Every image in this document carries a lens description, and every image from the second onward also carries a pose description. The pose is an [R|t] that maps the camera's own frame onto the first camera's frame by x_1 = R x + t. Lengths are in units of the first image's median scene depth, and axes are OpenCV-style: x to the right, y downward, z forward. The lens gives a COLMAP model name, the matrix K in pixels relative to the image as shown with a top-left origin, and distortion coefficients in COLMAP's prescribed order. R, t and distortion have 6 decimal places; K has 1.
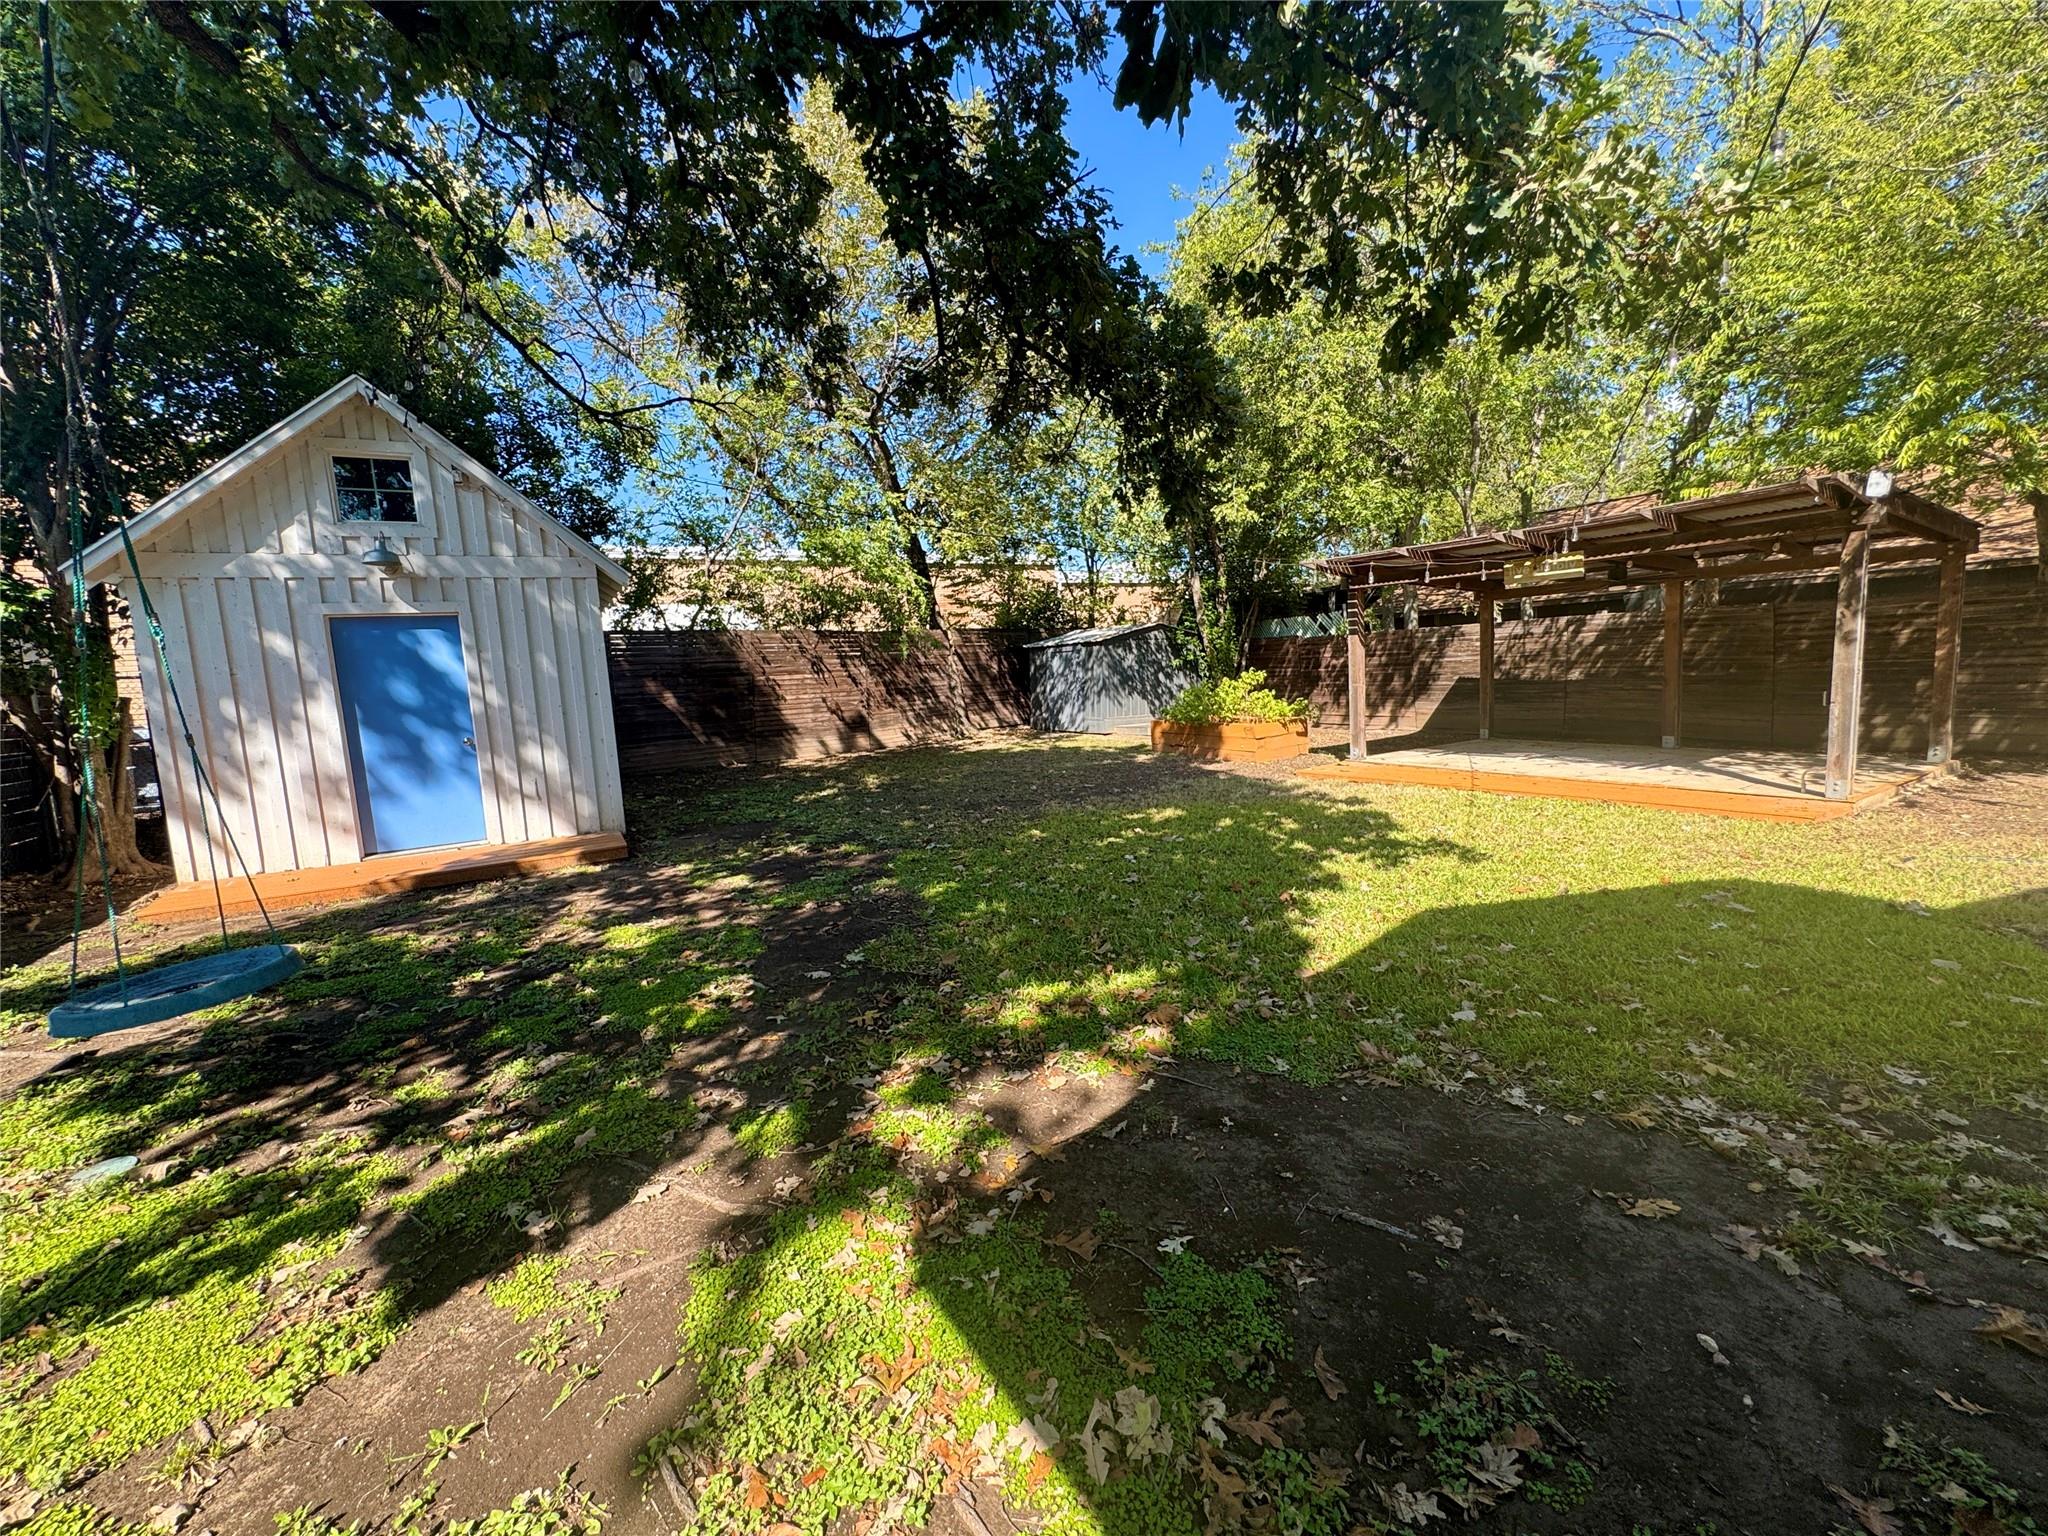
lens RADIAL K [[817.7, 0, 1025.2], [0, 817.7, 763.4], [0, 0, 1]] dist [-0.002444, -0.000137]
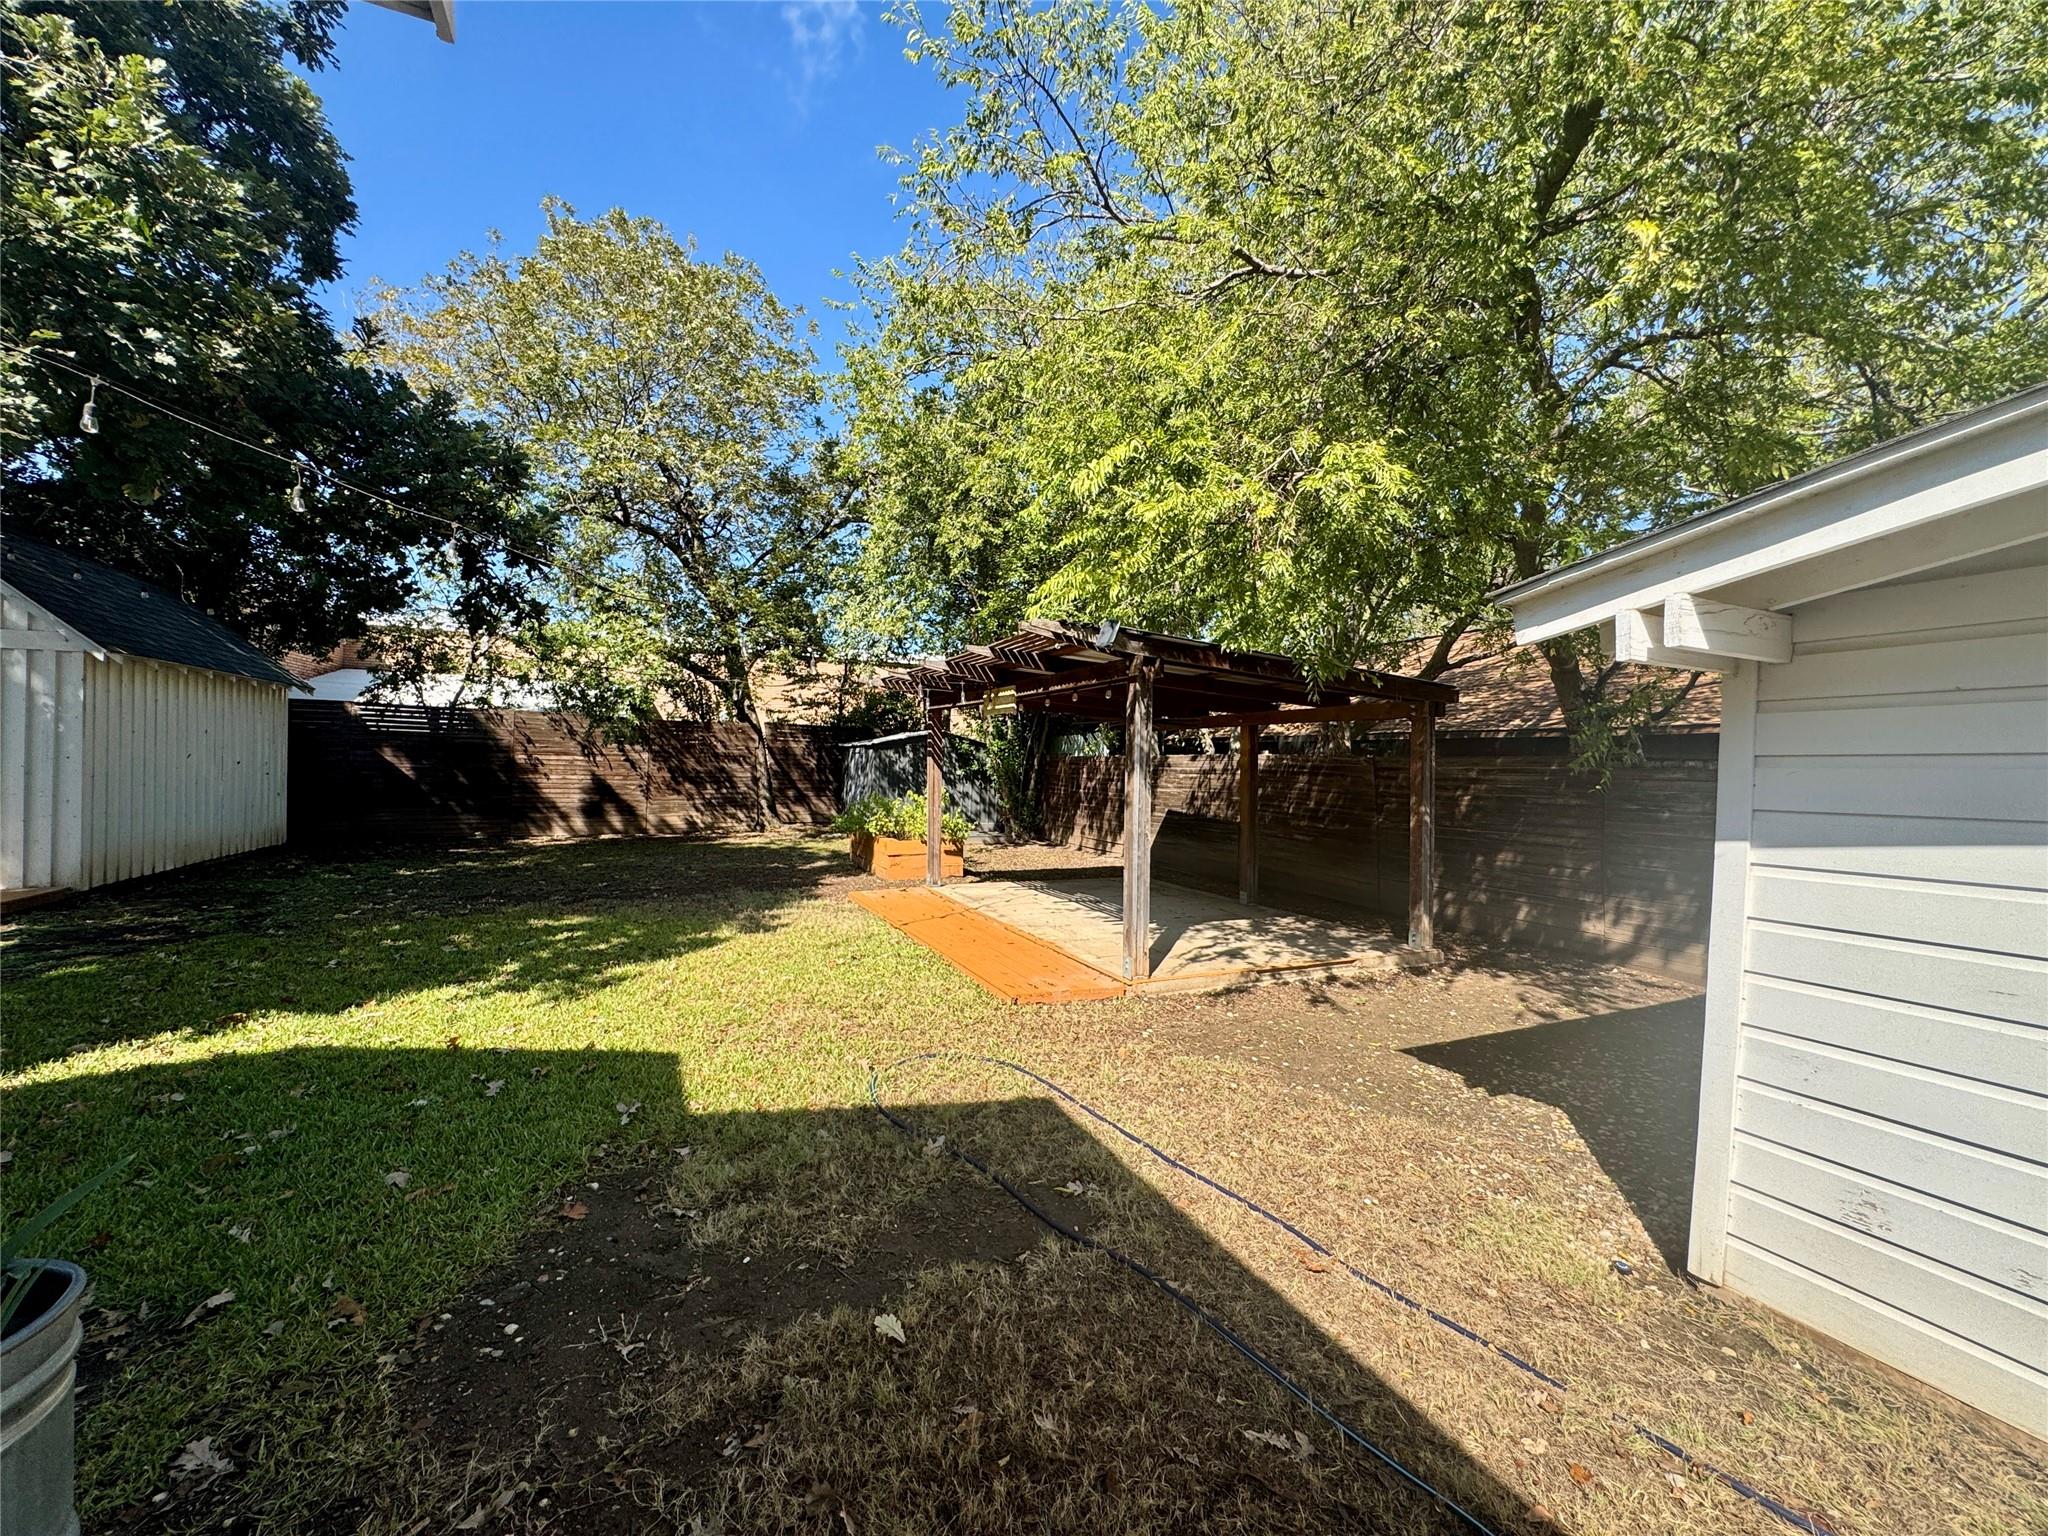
lens RADIAL K [[817.7, 0, 1025.2], [0, 817.7, 763.4], [0, 0, 1]] dist [-0.002444, -0.000137]
pose [[0.989930, 0.075795, -0.119558, 0.394692], [-0.088756, 0.990279, -0.107095, -0.034803], [0.110278, 0.116628, 0.987034, 0.028643]]
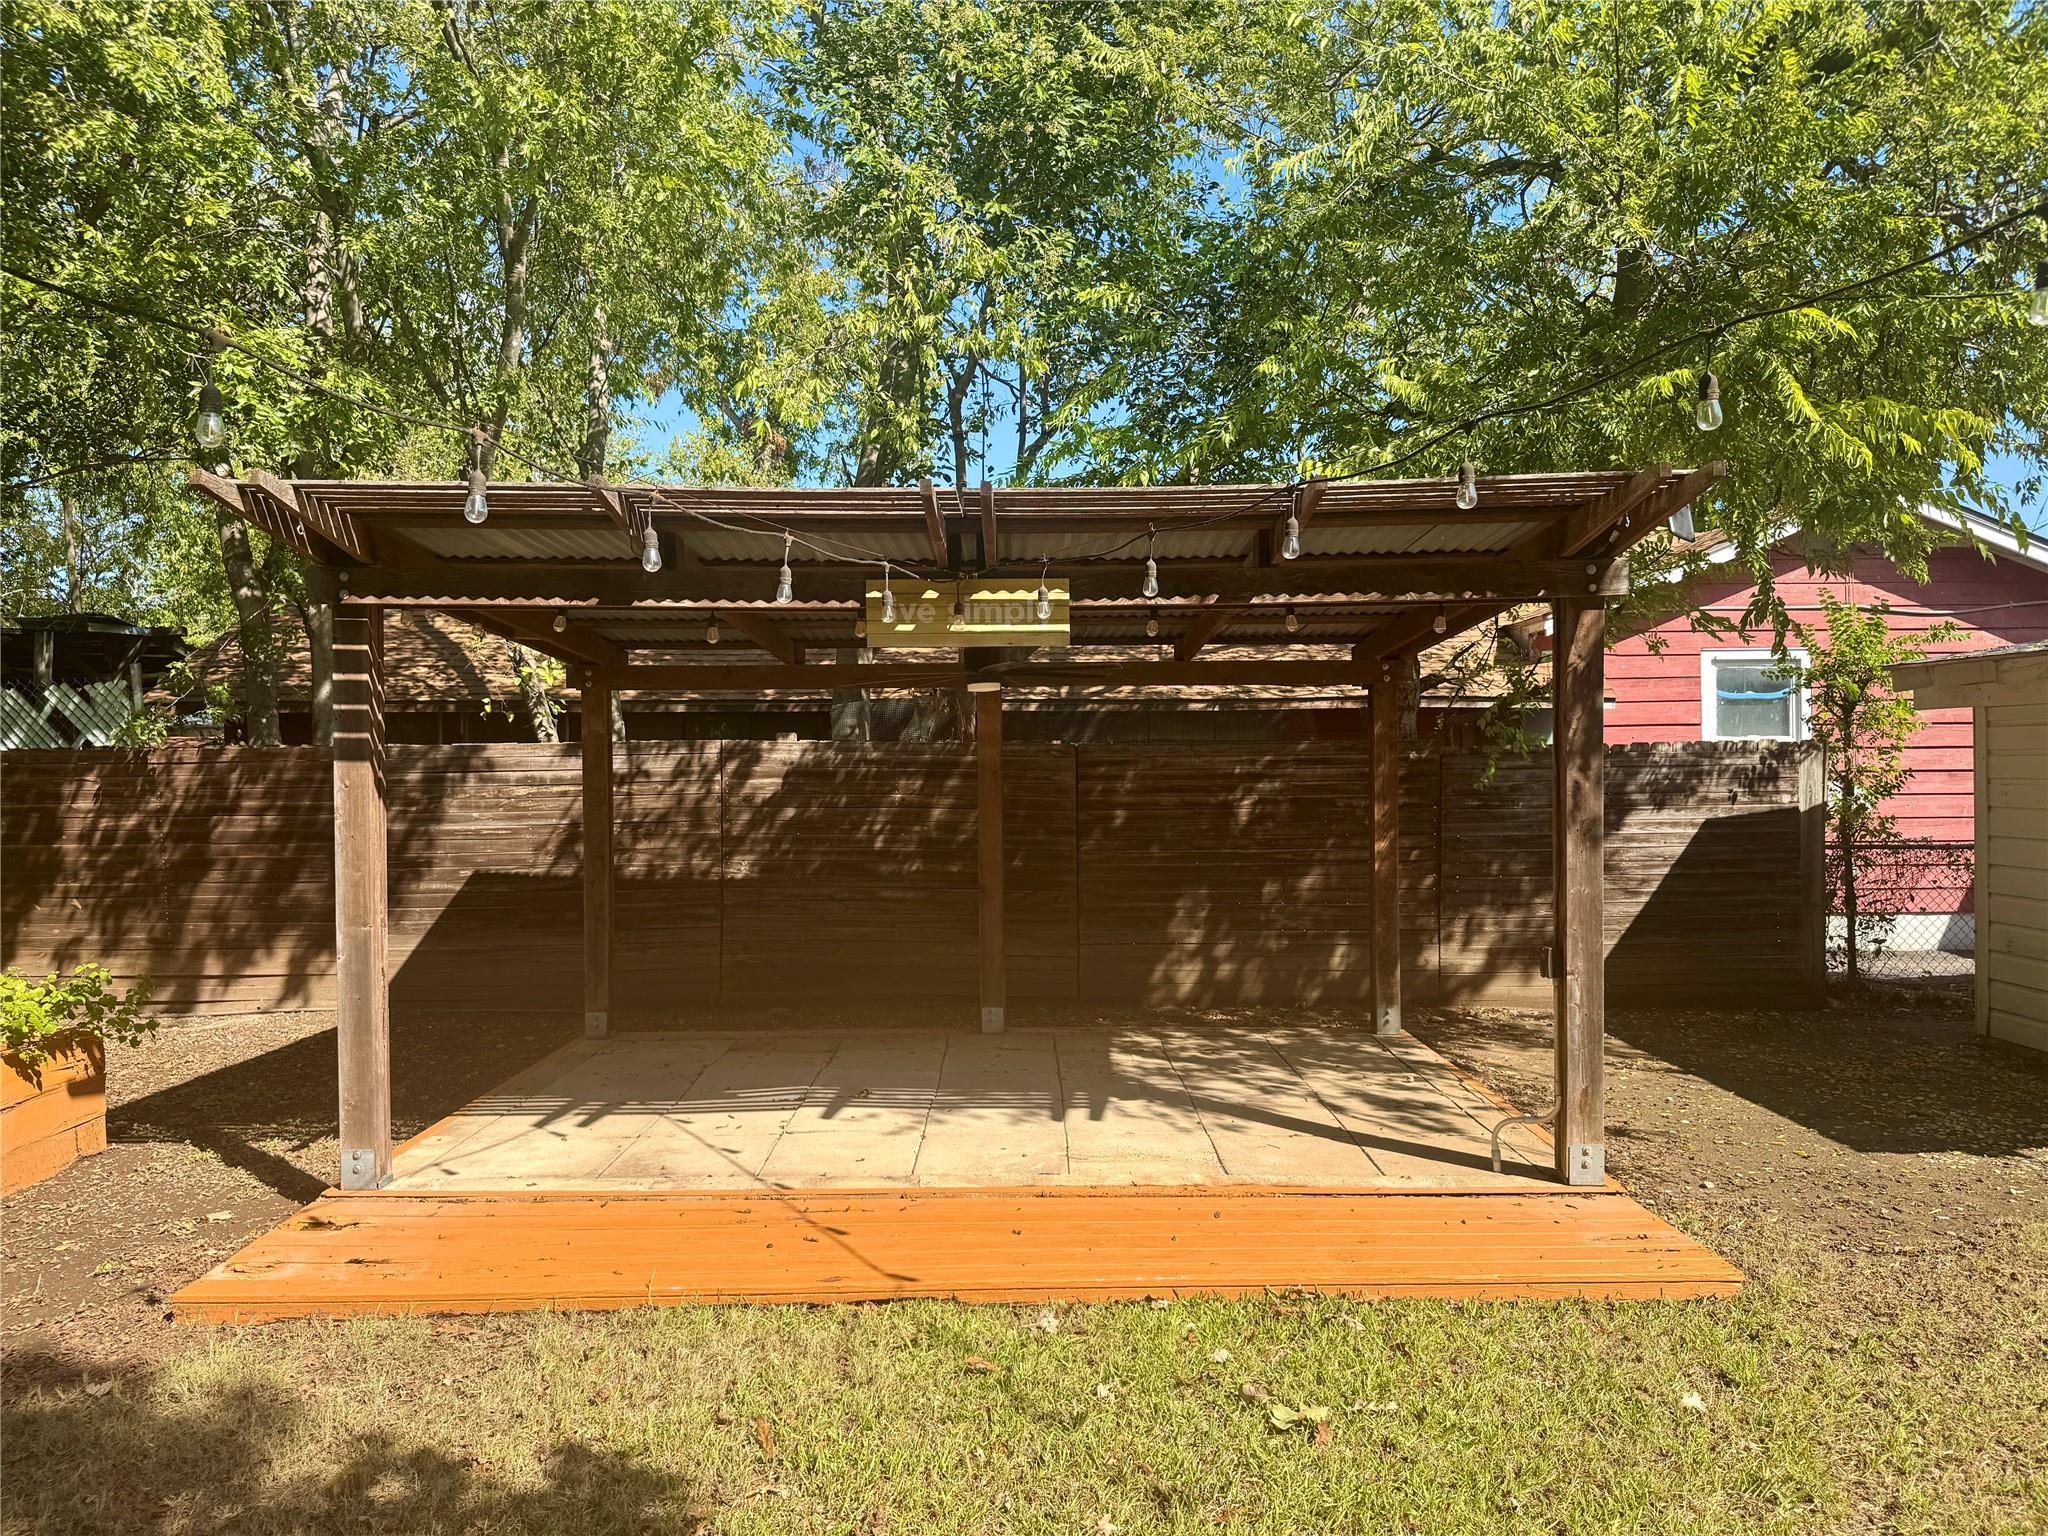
lens RADIAL K [[1422.8, 0, 1024.0], [0, 1422.8, 768.0], [0, 0, 1]] dist [-0.005122, -0.003190]
pose [[0.517319, 0.043261, 0.854699, 0.058110], [0.080160, 0.991881, -0.098722, -0.054368], [-0.852030, 0.119583, 0.509651, 0.339899]]
